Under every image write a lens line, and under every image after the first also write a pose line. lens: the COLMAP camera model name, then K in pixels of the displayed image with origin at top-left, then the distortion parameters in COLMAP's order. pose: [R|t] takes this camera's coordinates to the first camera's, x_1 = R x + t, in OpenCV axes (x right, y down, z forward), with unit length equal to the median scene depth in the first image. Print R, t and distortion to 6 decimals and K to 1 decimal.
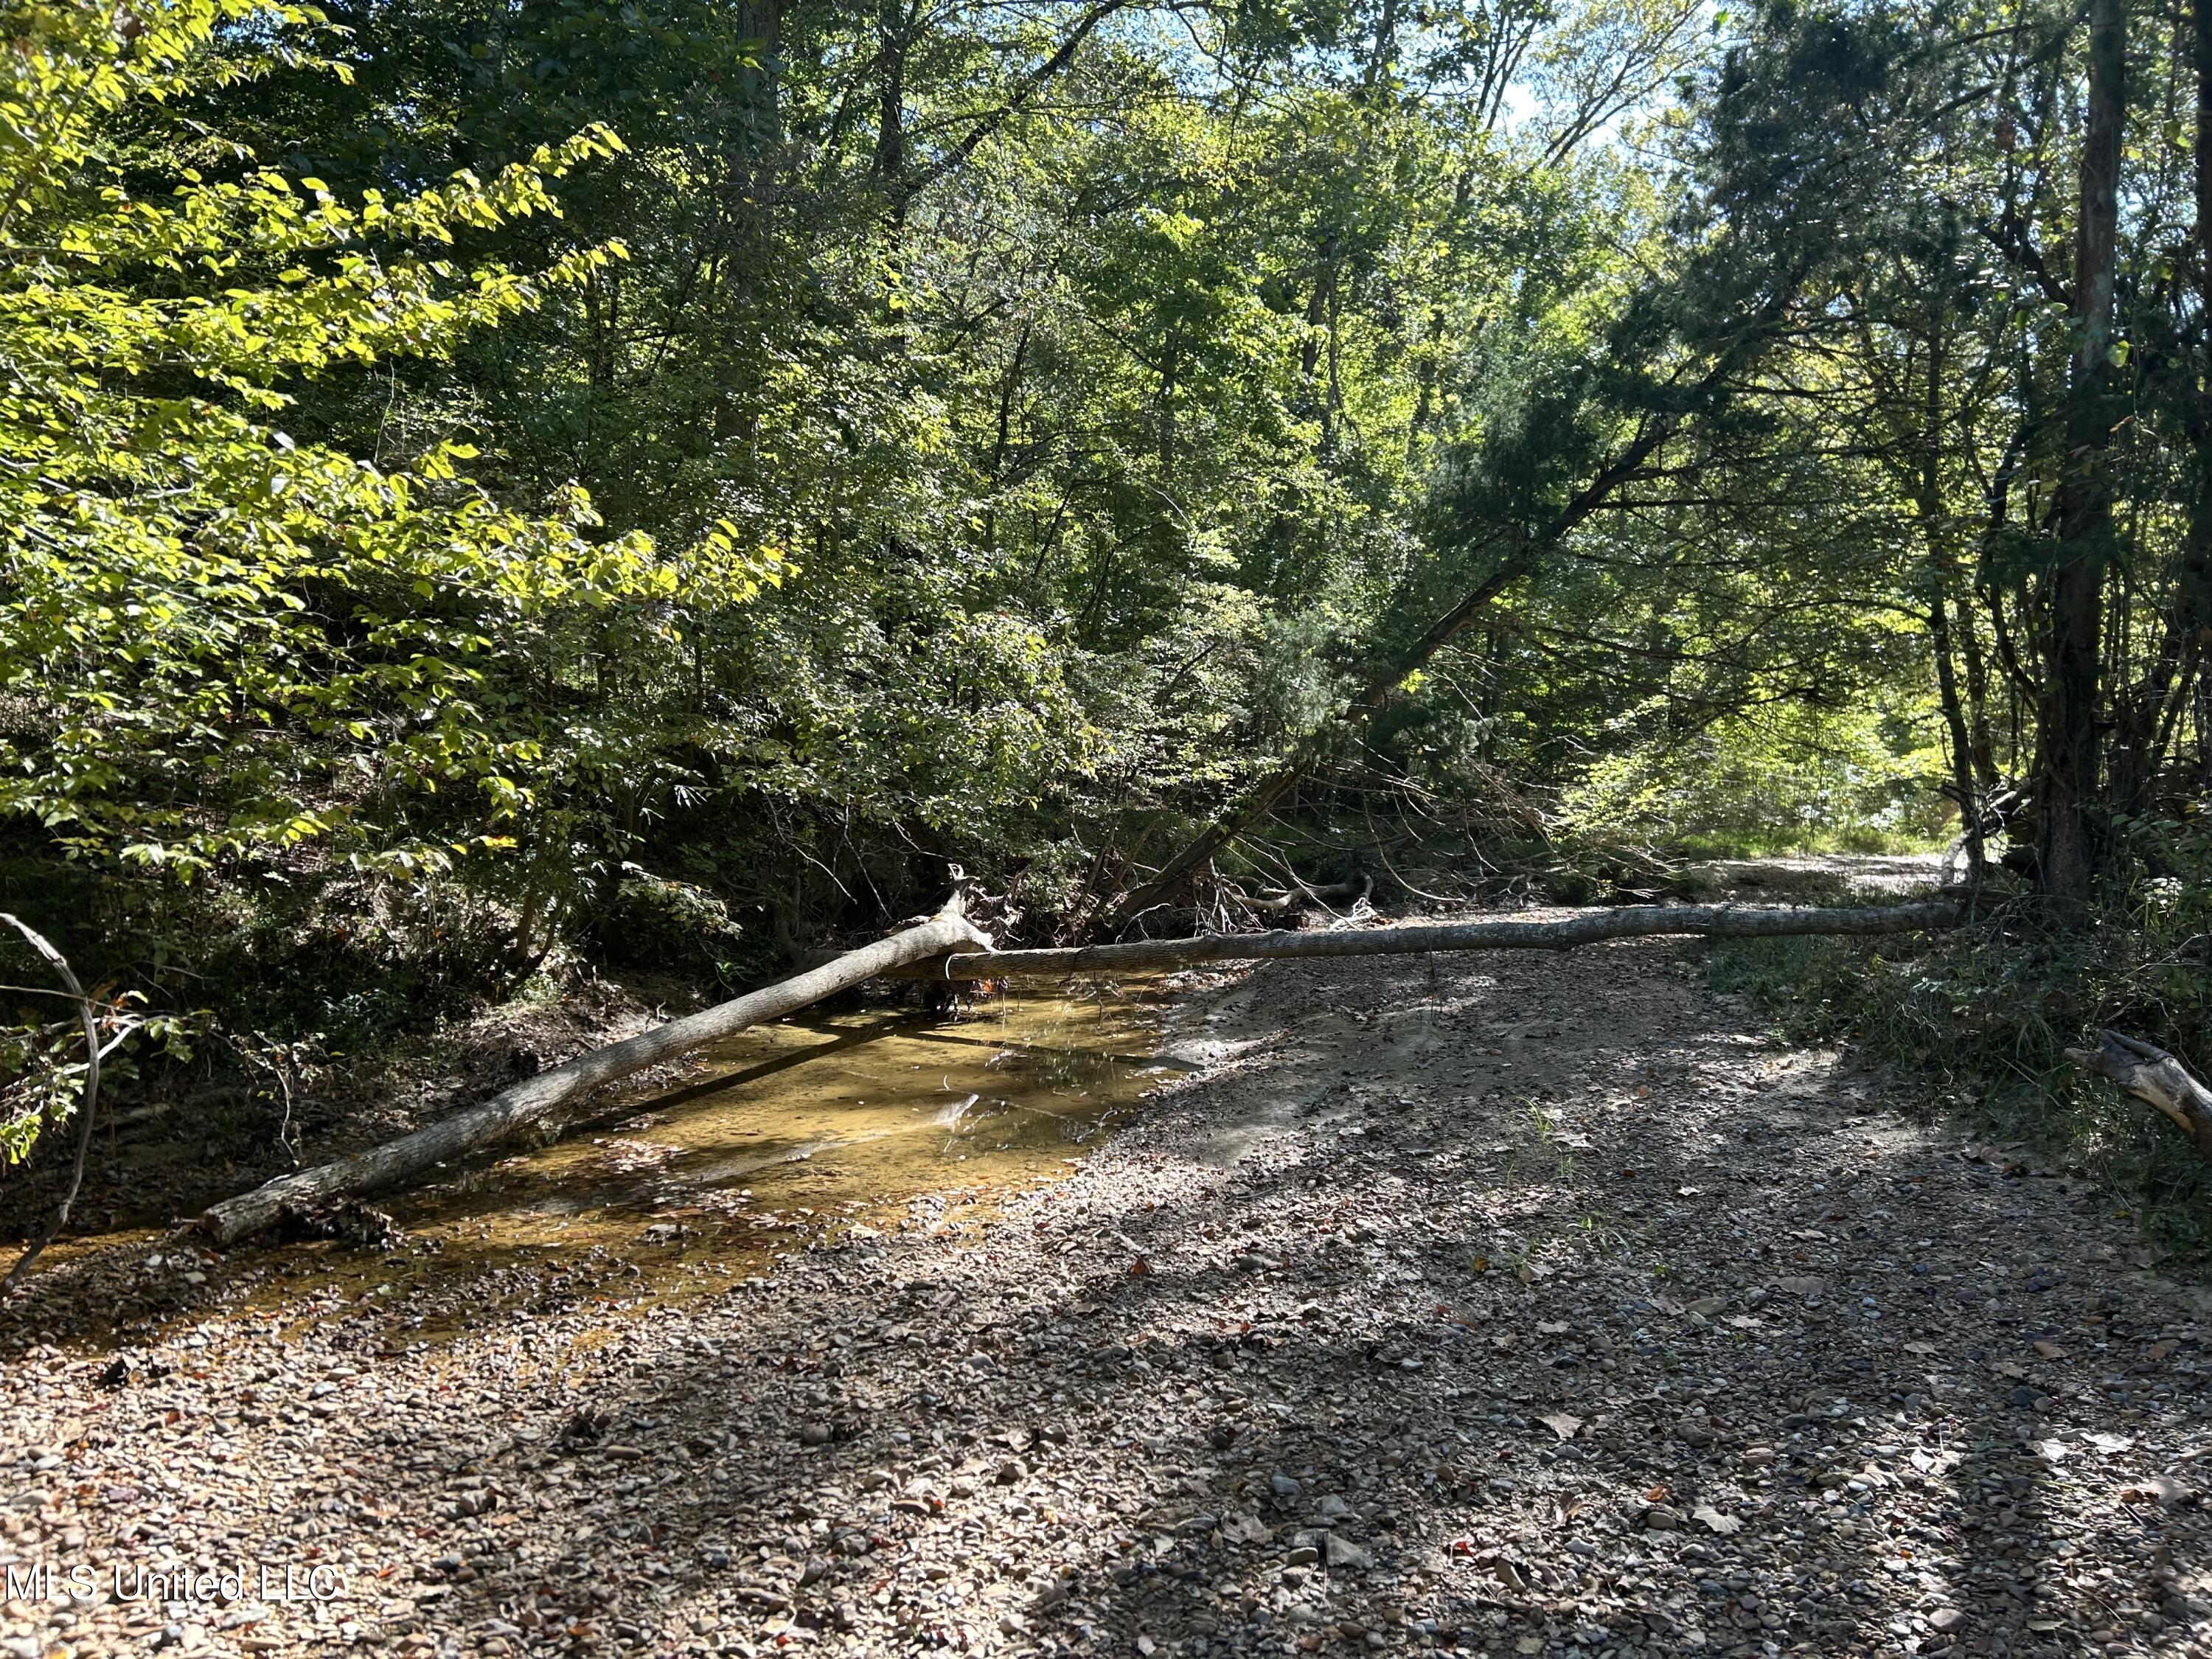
lens RADIAL K [[1678.1, 0, 1106.9], [0, 1678.1, 822.0], [0, 0, 1]] dist [0.002066, -0.000568]
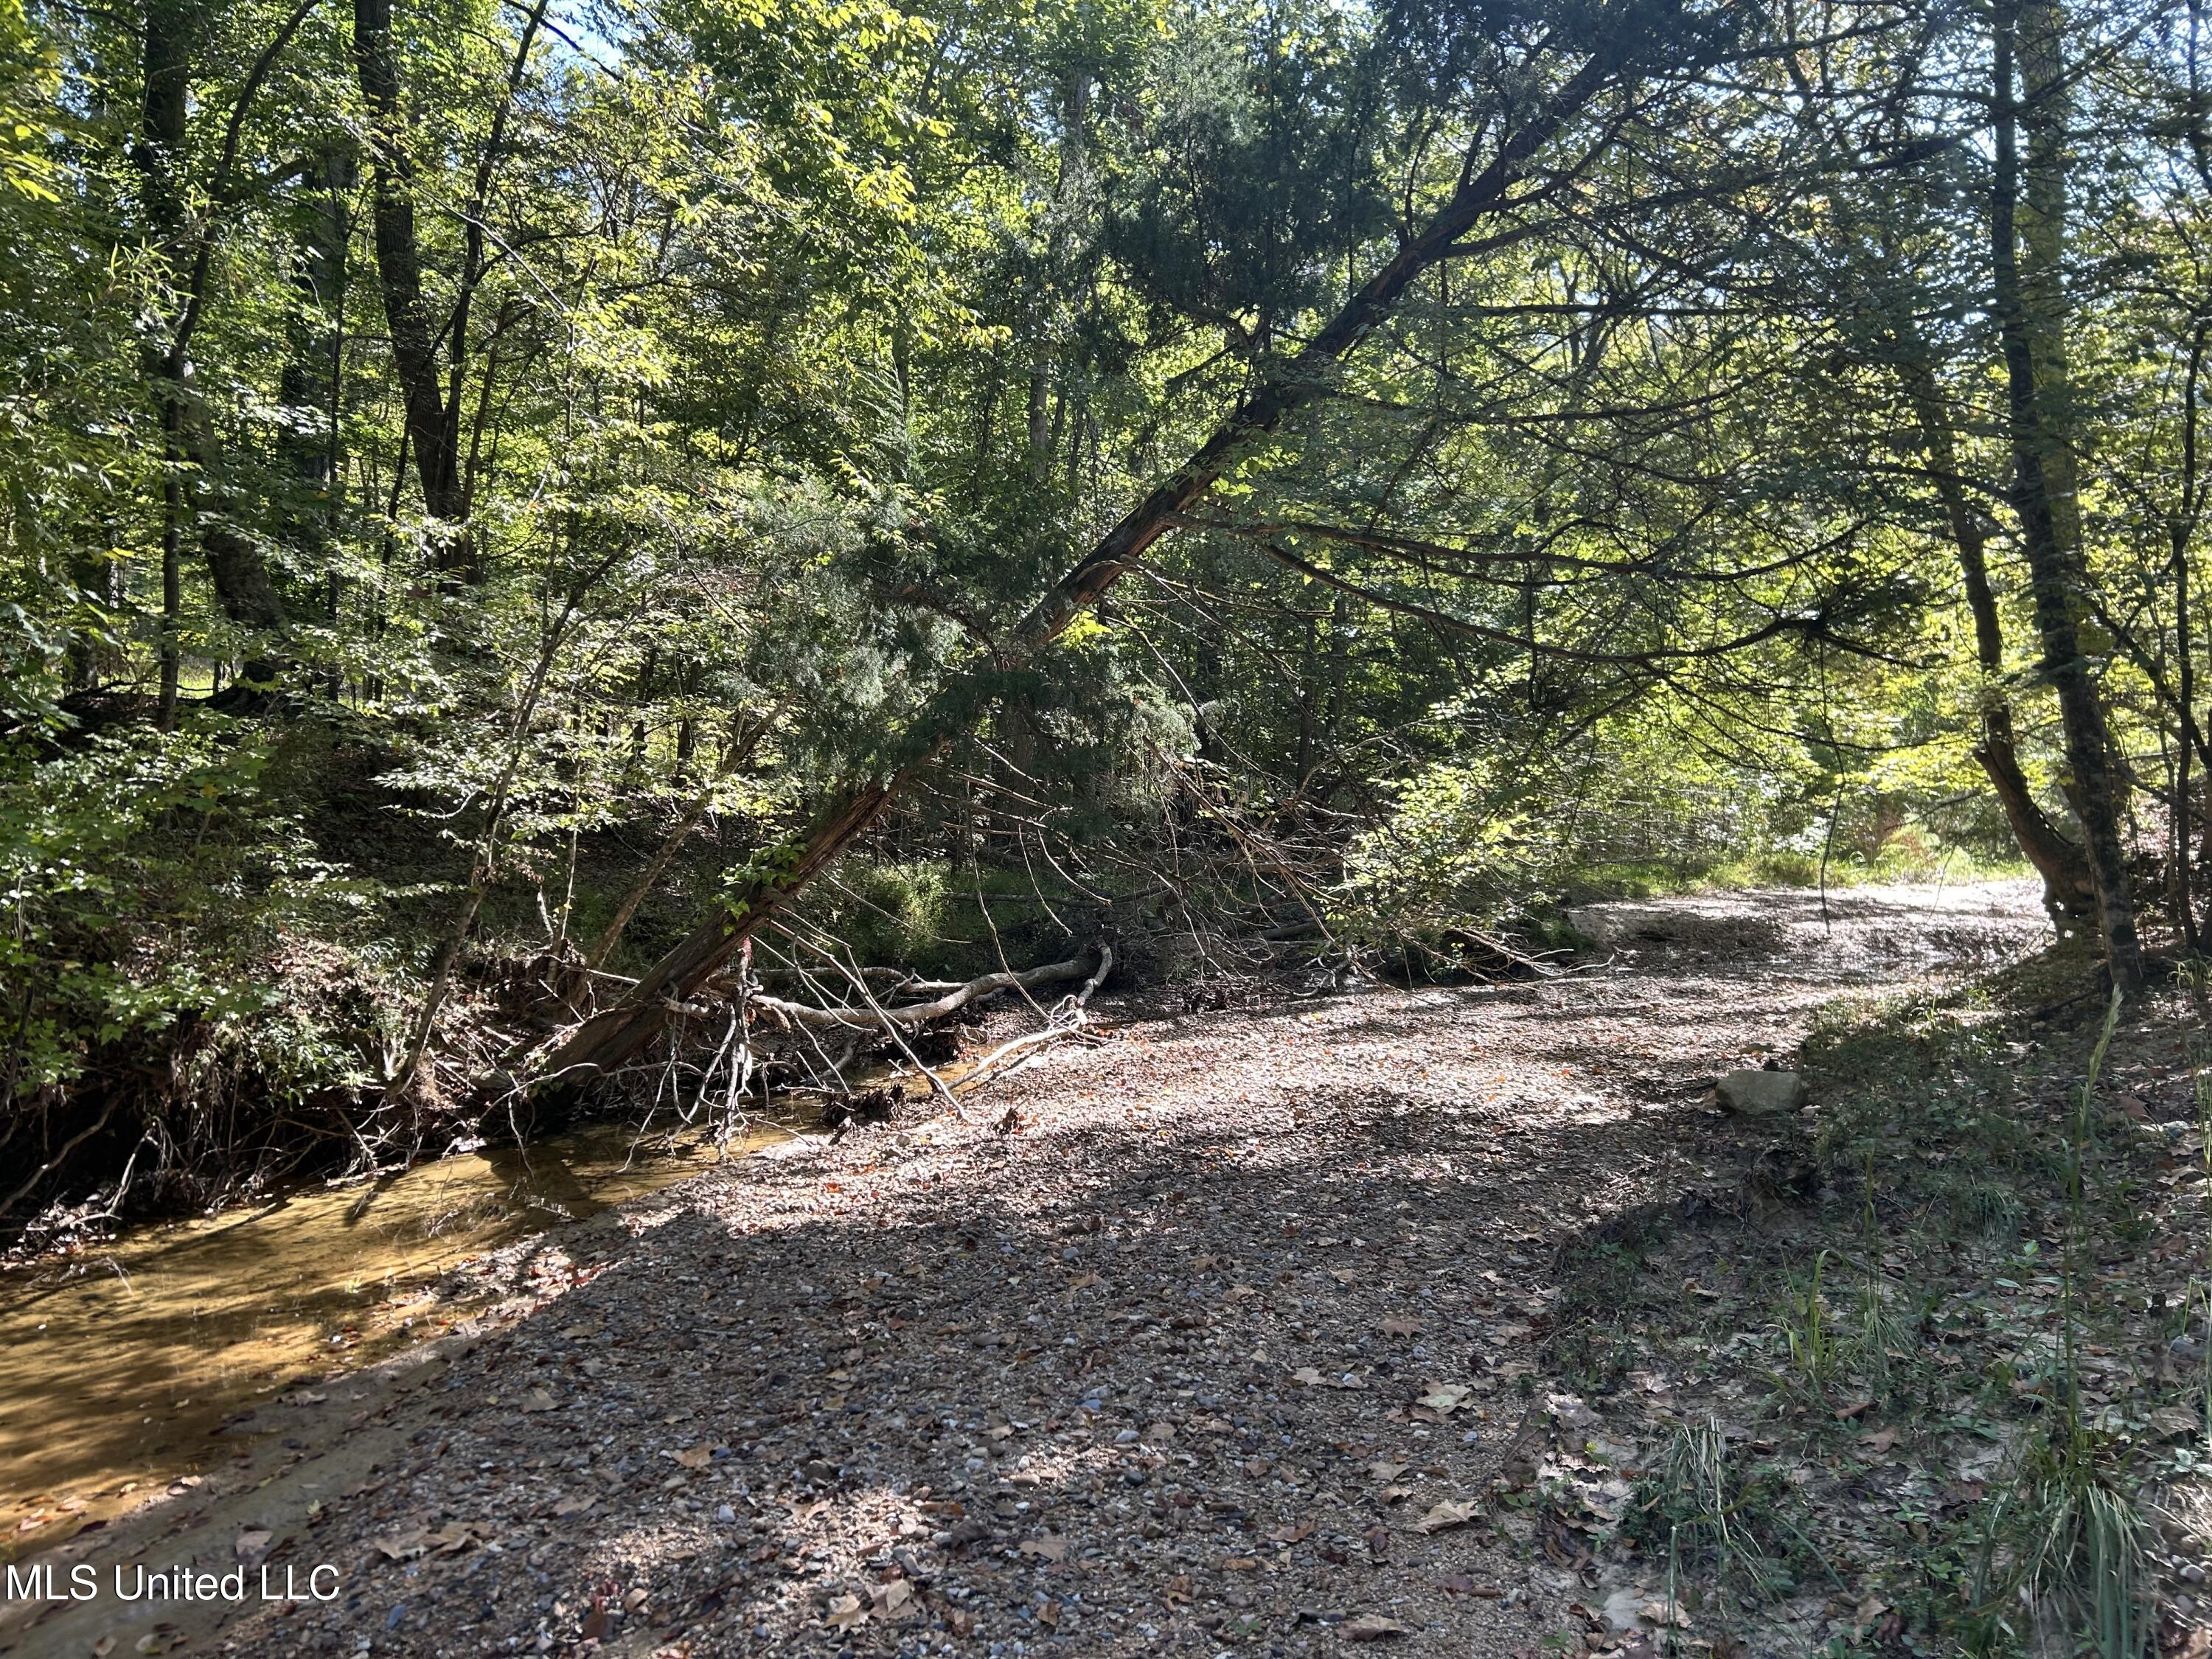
lens RADIAL K [[1678.1, 0, 1105.2], [0, 1678.1, 832.0], [0, 0, 1]] dist [0.002066, -0.000568]
pose [[0.997808, -0.018646, 0.063501, 0.093325], [0.019085, 0.999798, -0.006321, -0.009190], [-0.063370, 0.007519, 0.997962, 0.268571]]
